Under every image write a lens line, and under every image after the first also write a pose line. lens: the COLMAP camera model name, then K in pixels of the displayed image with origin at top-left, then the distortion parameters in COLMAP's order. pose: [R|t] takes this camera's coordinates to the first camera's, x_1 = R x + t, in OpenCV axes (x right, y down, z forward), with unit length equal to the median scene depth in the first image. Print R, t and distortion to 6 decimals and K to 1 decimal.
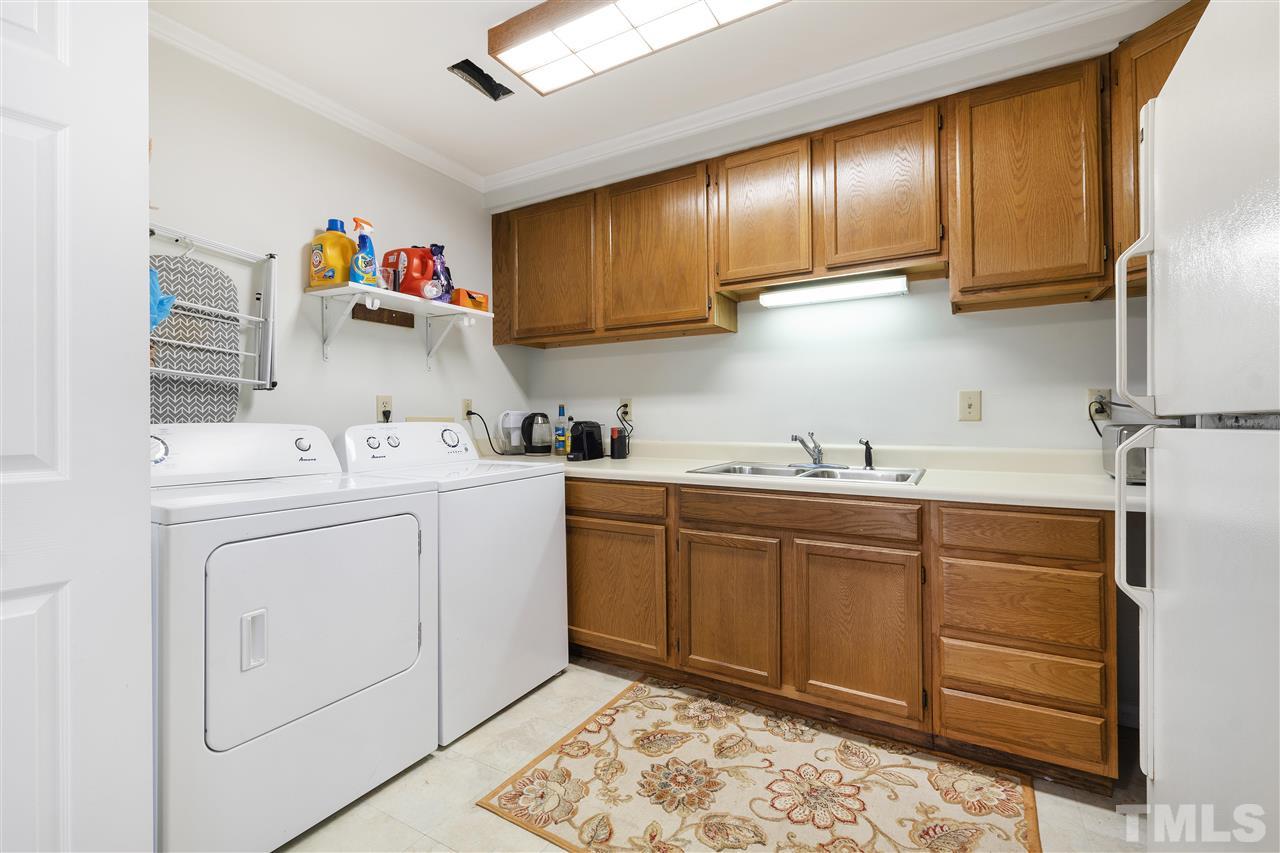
lens RADIAL K [[559.1, 0, 622.2], [0, 559.1, 413.6], [0, 0, 1]] dist [0.003939, -0.001464]
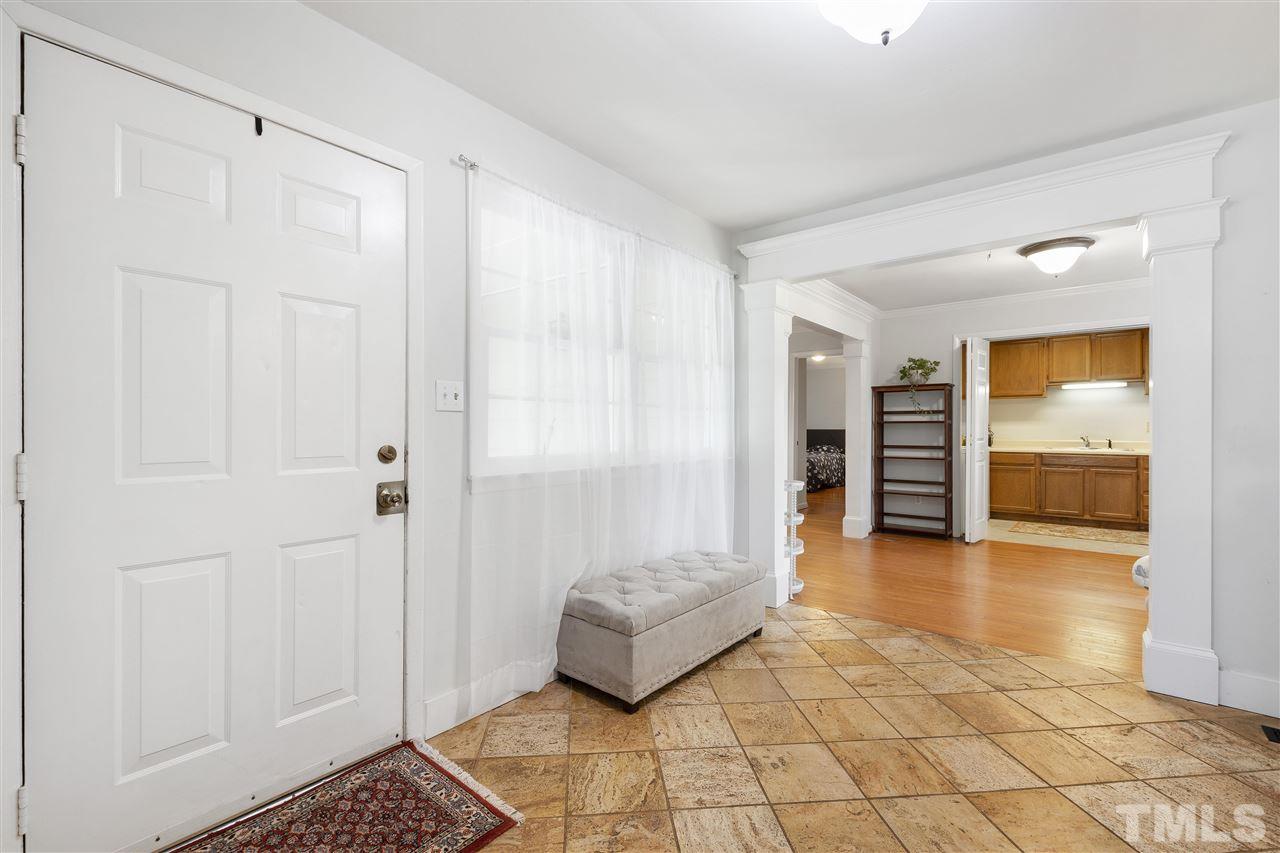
lens RADIAL K [[559.1, 0, 632.7], [0, 559.1, 429.5], [0, 0, 1]] dist [0.003939, -0.001464]
pose [[0.988561, 0.003368, -0.150786, -1.858025], [-0.001260, 0.999900, 0.014076, -0.044733], [0.150819, -0.013725, 0.988466, -2.647453]]
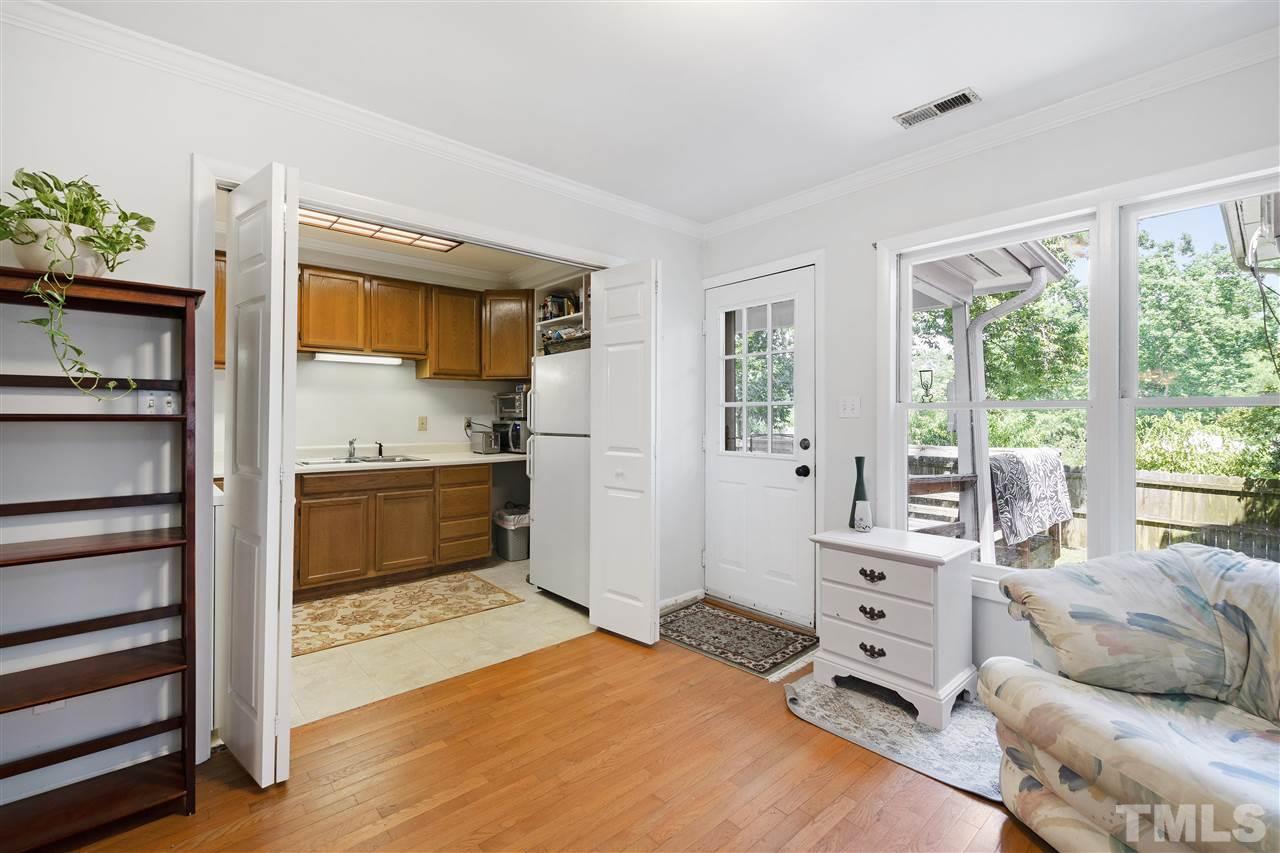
lens RADIAL K [[559.1, 0, 649.0], [0, 559.1, 418.9], [0, 0, 1]] dist [0.003939, -0.001464]
pose [[0.286940, 0.001023, 0.957948, -1.330970], [-0.013256, 0.999908, 0.002903, -0.056897], [-0.957857, -0.013531, 0.286927, -0.481830]]
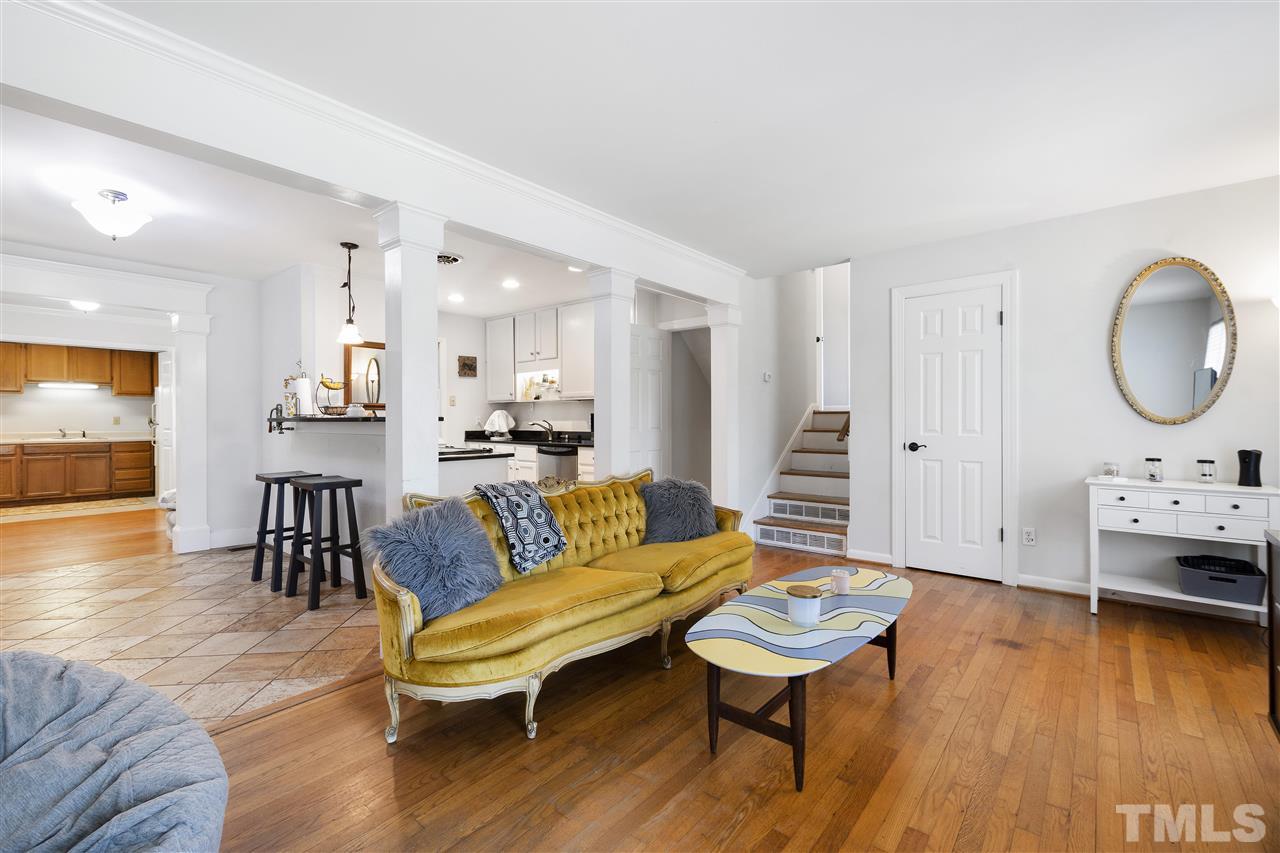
lens RADIAL K [[559.1, 0, 633.8], [0, 559.1, 422.6], [0, 0, 1]] dist [0.003939, -0.001464]
pose [[0.158562, -0.000388, 0.987349, -3.011570], [-0.009742, 0.999951, 0.001957, -0.047194], [-0.987301, -0.009929, 0.158550, -3.589054]]
